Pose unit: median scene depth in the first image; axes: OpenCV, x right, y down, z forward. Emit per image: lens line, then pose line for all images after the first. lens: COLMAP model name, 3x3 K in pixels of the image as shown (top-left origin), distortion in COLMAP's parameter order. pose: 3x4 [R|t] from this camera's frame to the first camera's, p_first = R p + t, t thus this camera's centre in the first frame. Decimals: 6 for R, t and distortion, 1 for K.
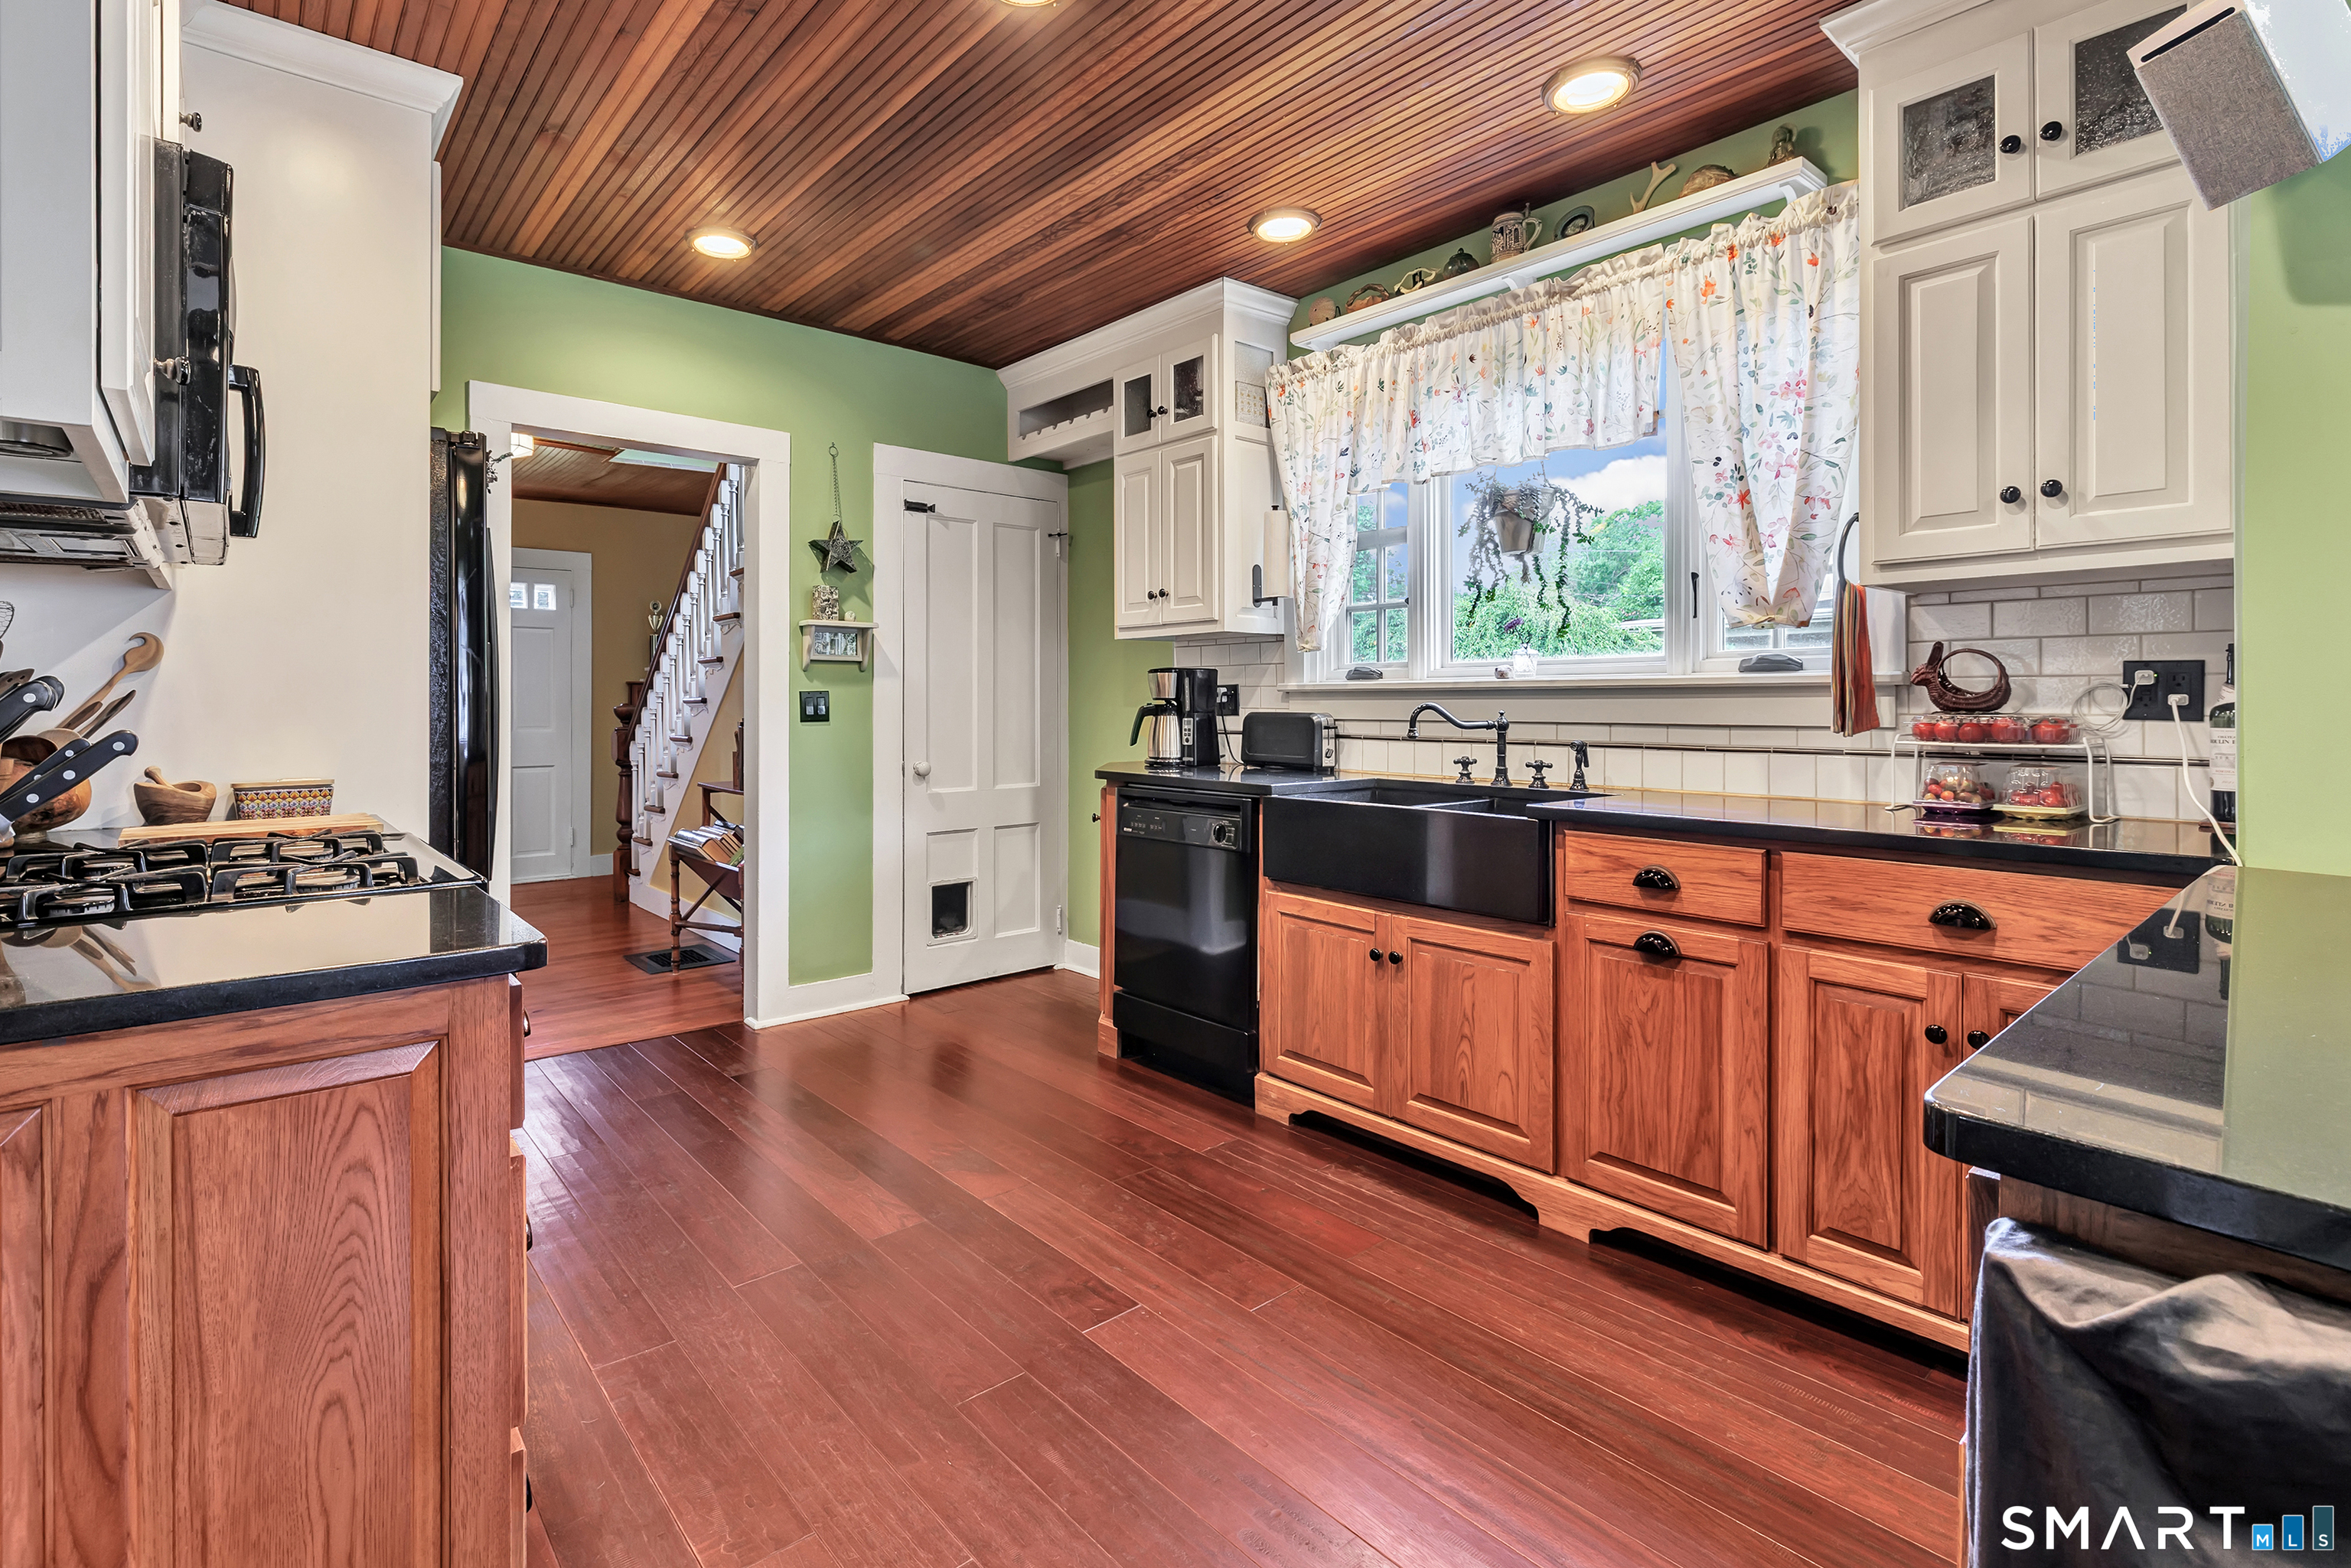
lens RADIAL K [[1071.6, 0, 1076.7], [0, 1071.6, 702.2], [0, 0, 1]] dist [0.000063, -0.000307]
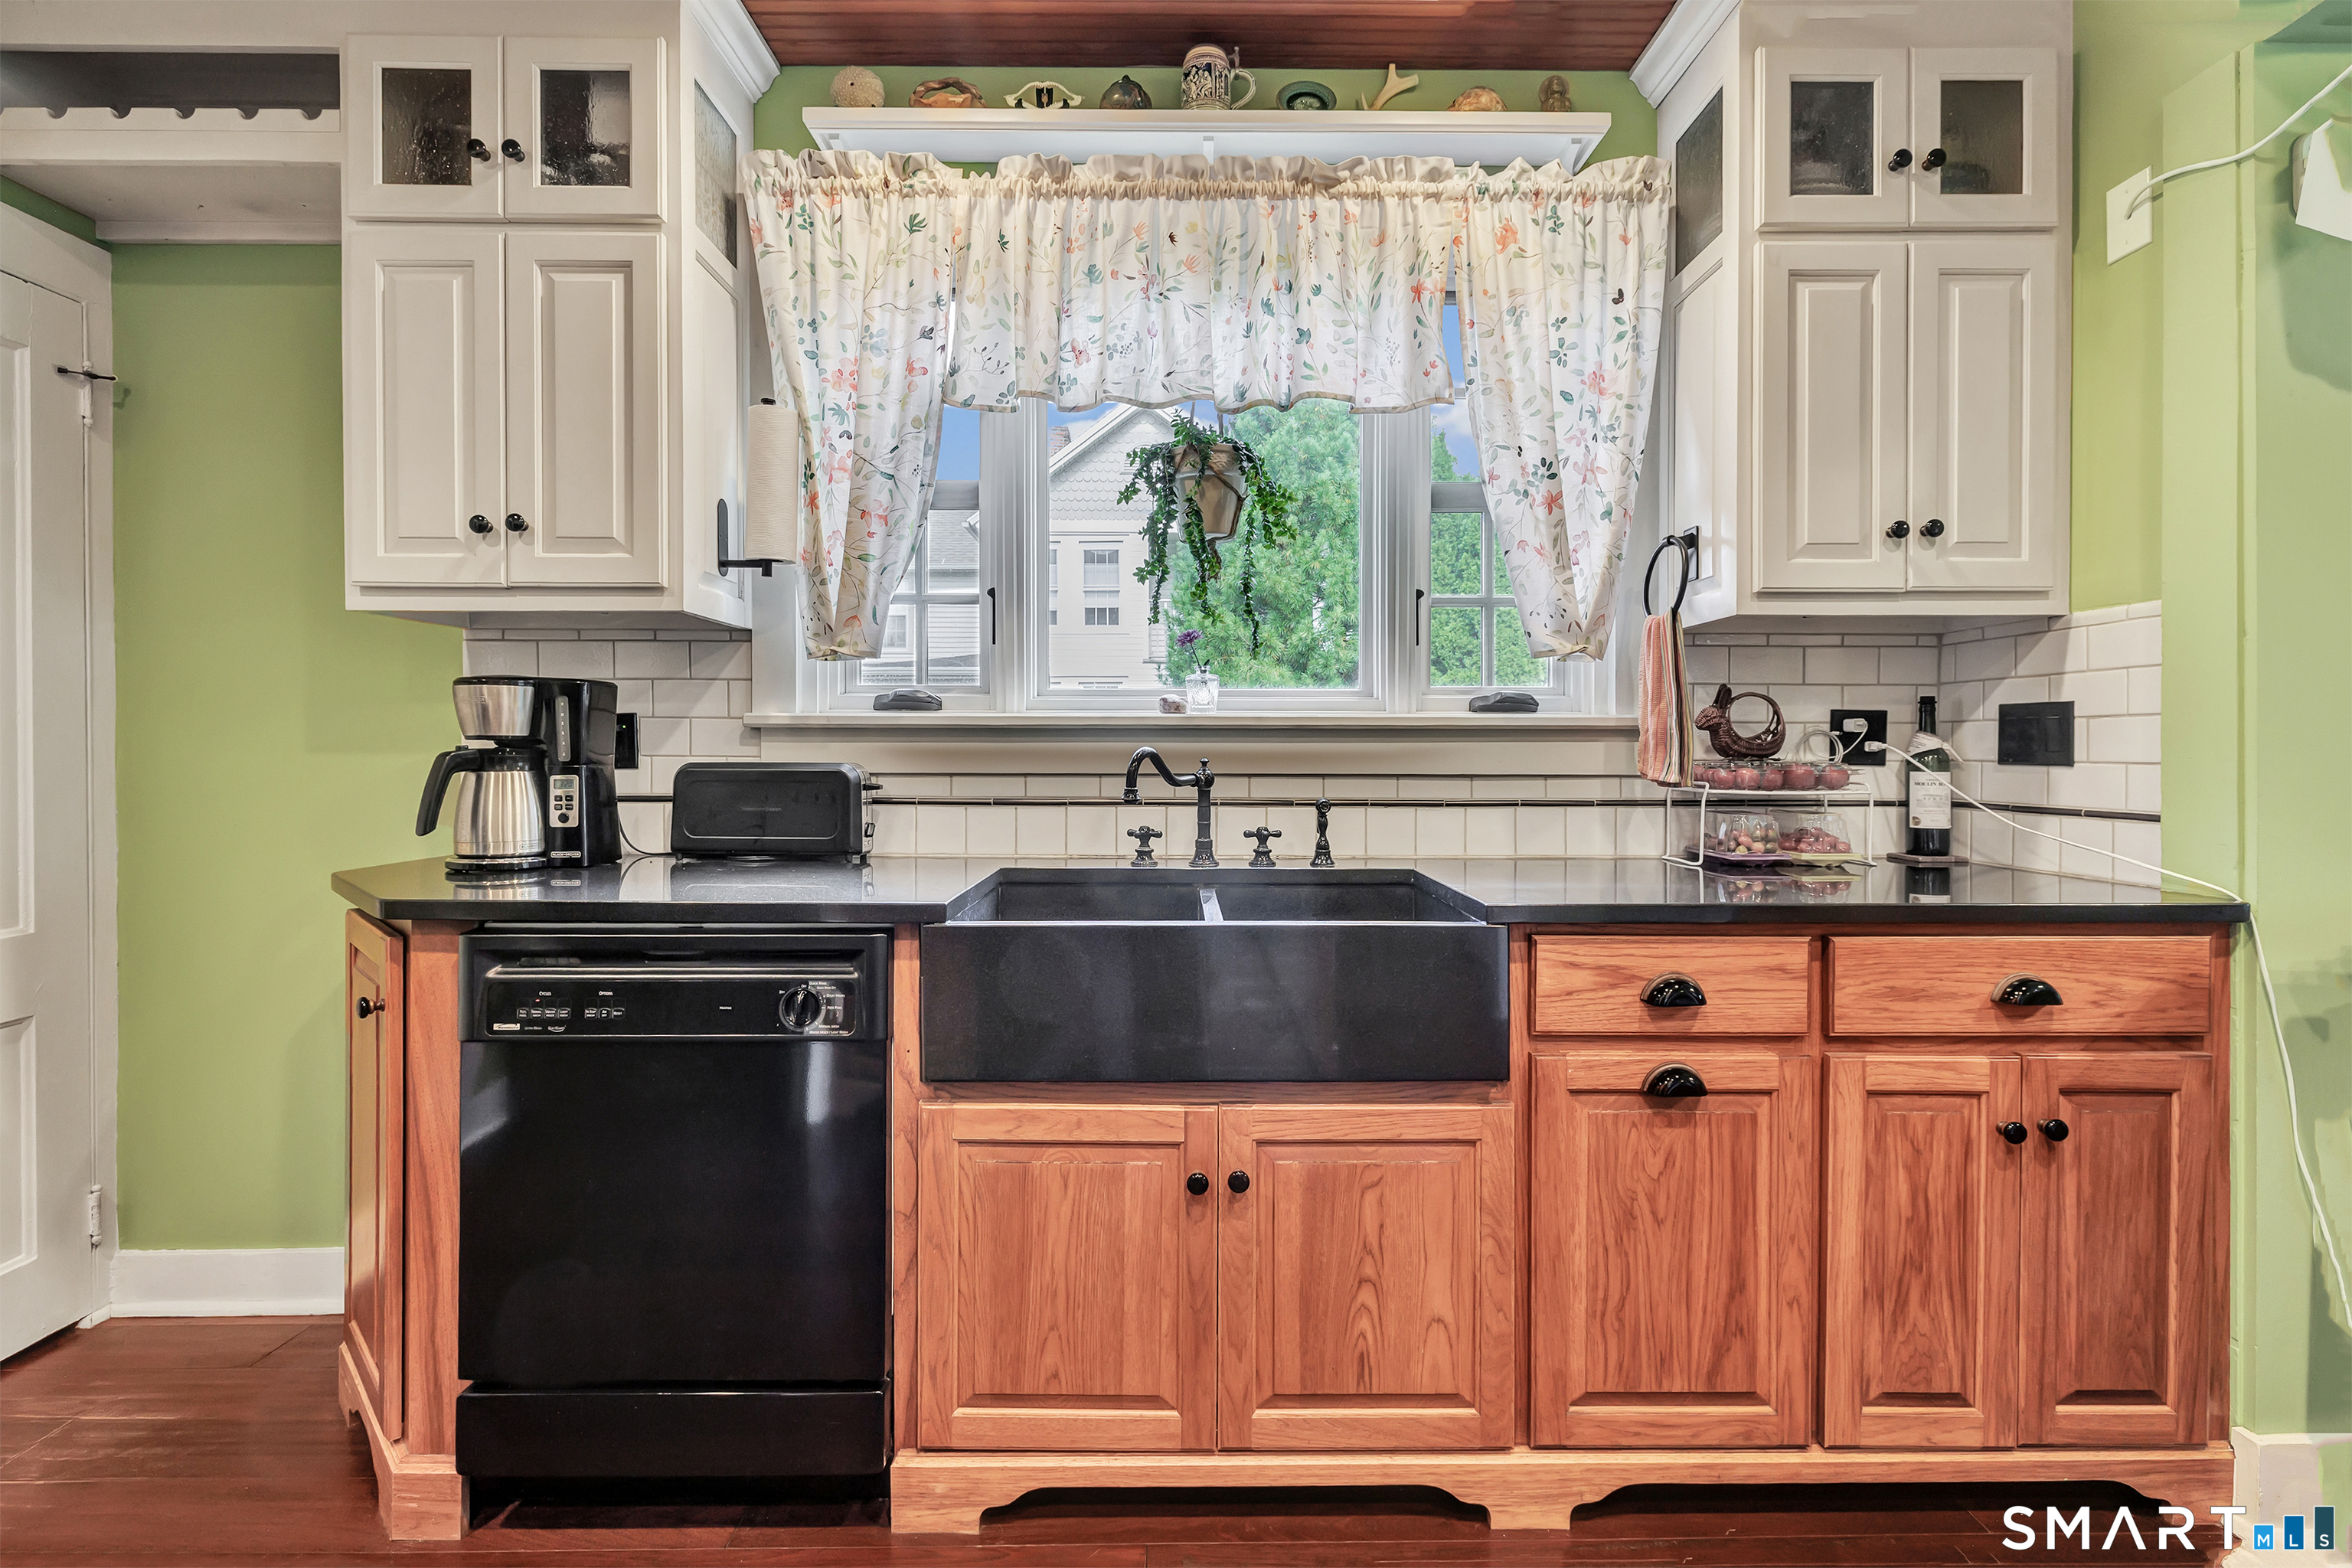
lens RADIAL K [[1072.1, 0, 1284.3], [0, 1072.1, 760.0], [0, 0, 1]] dist [0.000063, -0.000307]
pose [[0.596553, -0.006101, 0.802550, -0.155117], [-0.002952, 0.999948, 0.009796, 0.002039], [-0.802568, -0.008212, 0.596504, 0.620744]]
